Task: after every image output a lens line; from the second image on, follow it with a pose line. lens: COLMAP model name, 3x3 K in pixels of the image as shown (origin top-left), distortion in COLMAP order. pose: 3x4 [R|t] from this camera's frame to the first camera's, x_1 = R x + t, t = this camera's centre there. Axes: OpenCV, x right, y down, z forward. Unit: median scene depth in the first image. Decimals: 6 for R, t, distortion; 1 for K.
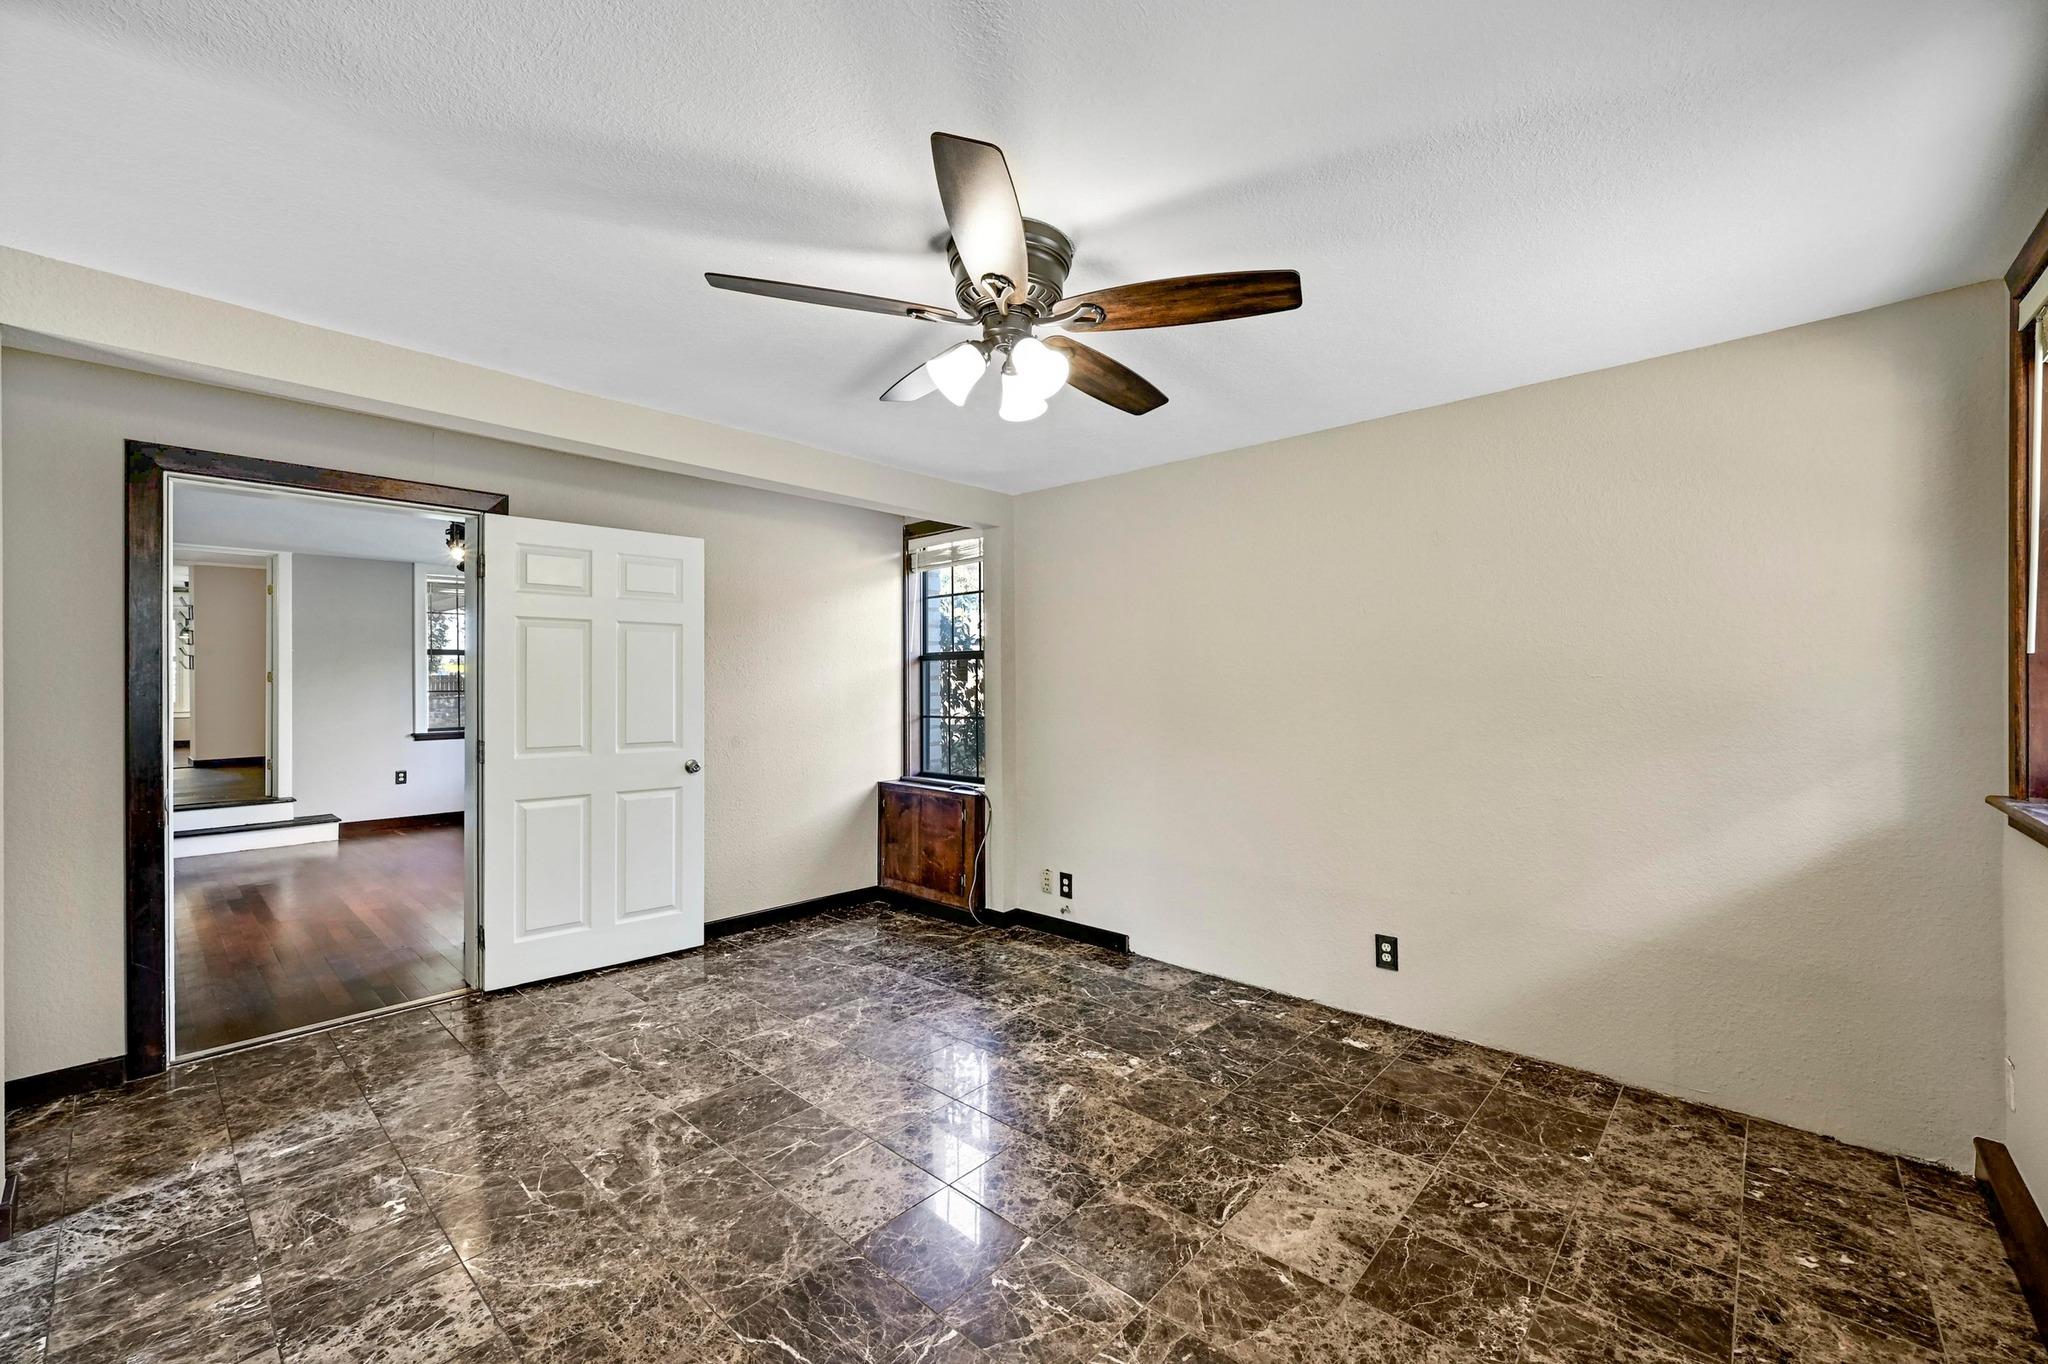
lens RADIAL K [[825.3, 0, 1018.9], [0, 825.3, 677.6], [0, 0, 1]] dist [-0.000554, -0.000033]
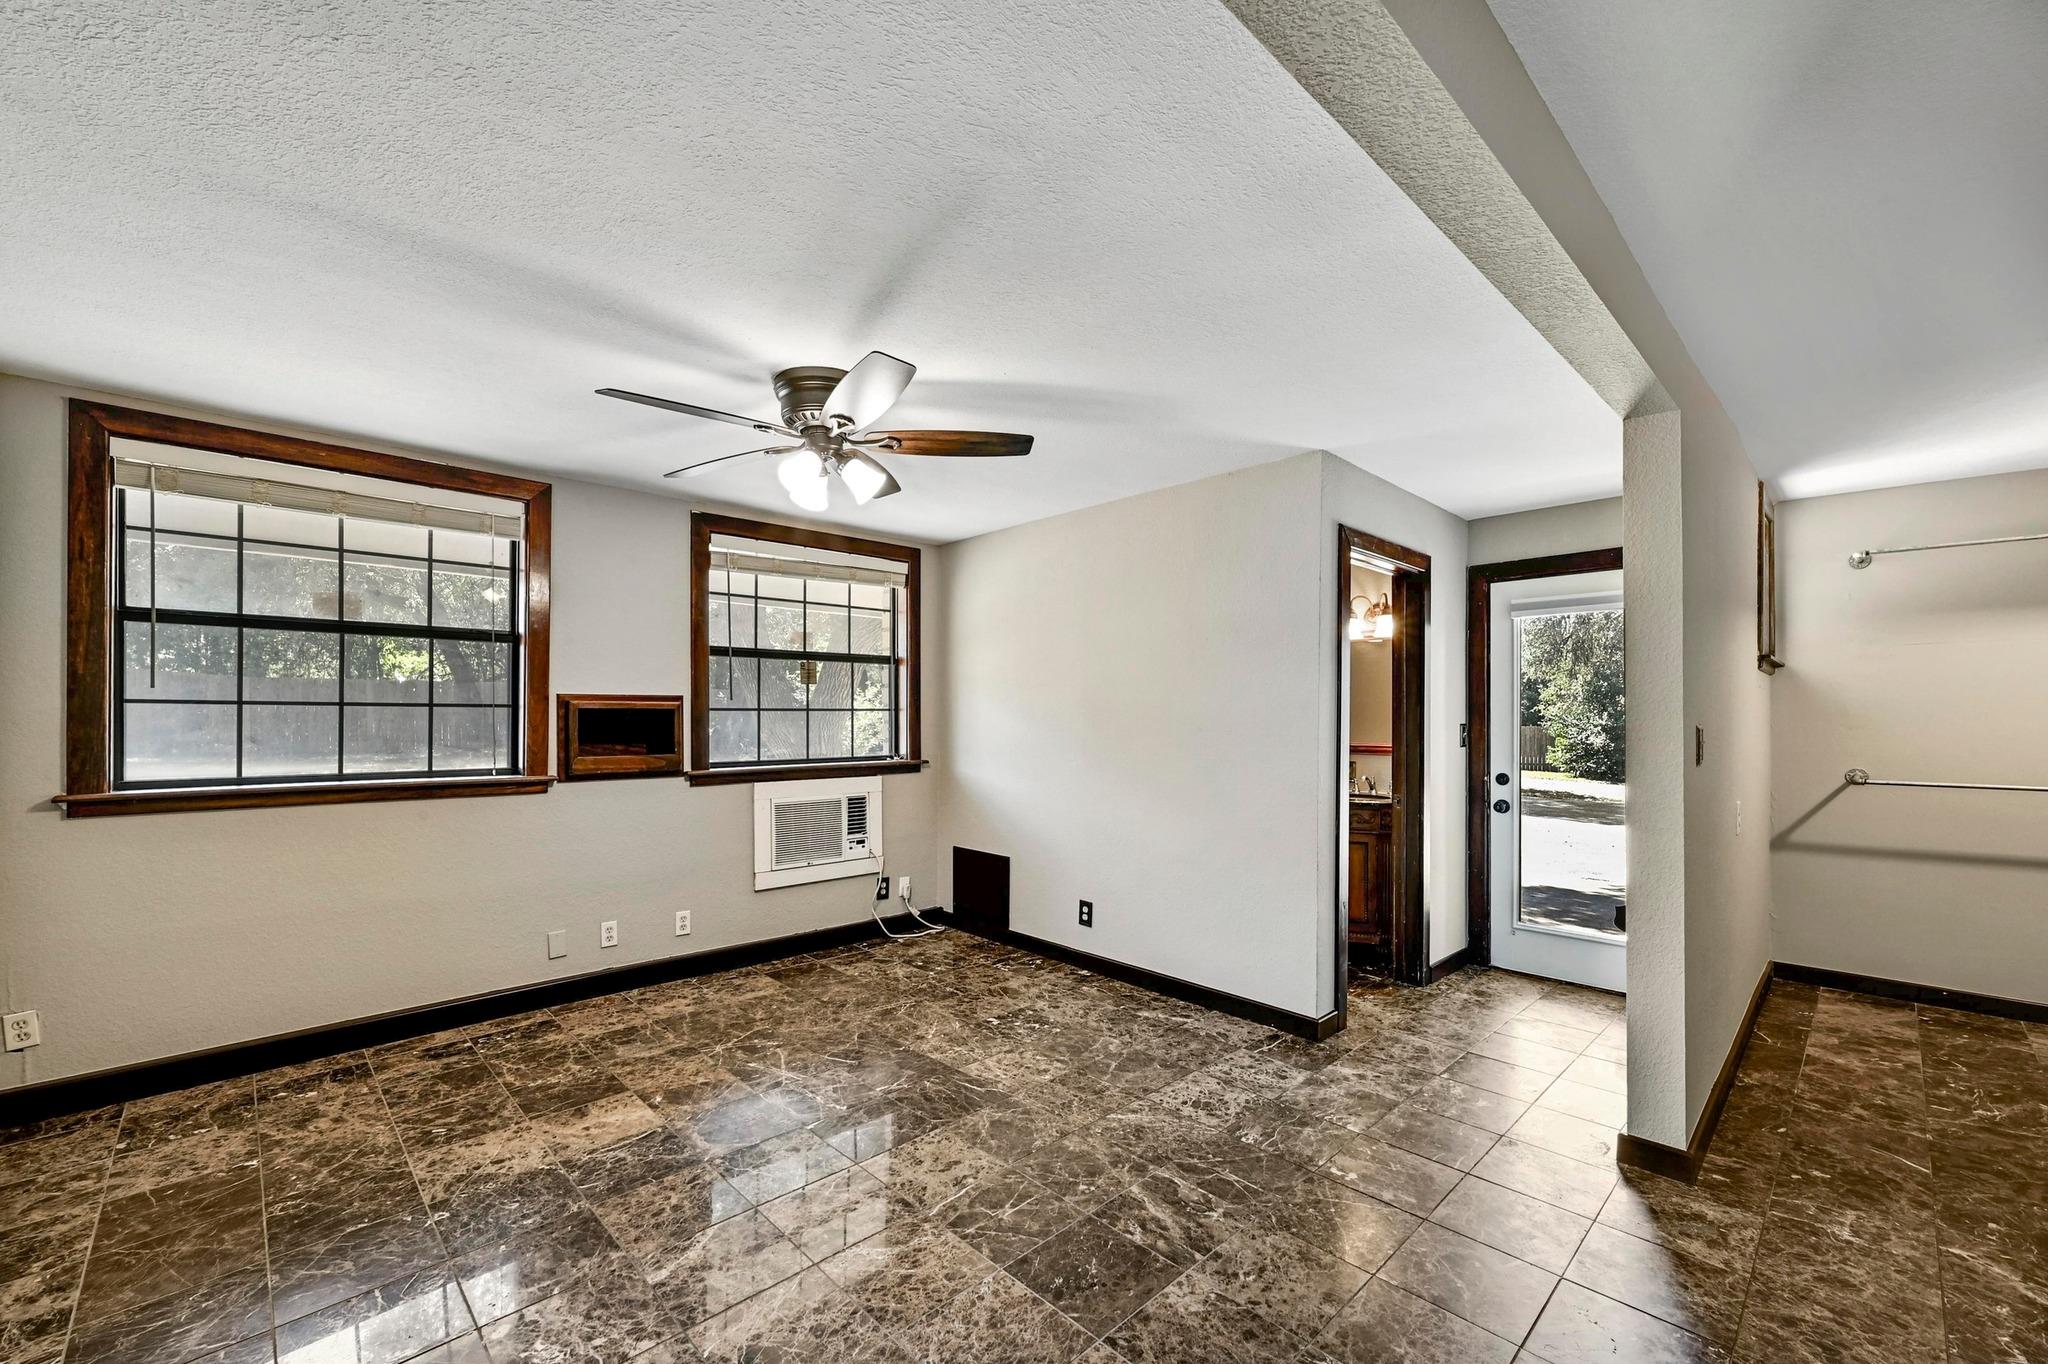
lens RADIAL K [[825.3, 0, 1030.7], [0, 825.3, 695.8], [0, 0, 1]] dist [-0.000554, -0.000033]
pose [[-0.998865, -0.000135, 0.047632, -0.360027], [-0.001173, 0.999762, -0.021769, 0.009669], [-0.047618, -0.021800, -0.998628, 2.047887]]
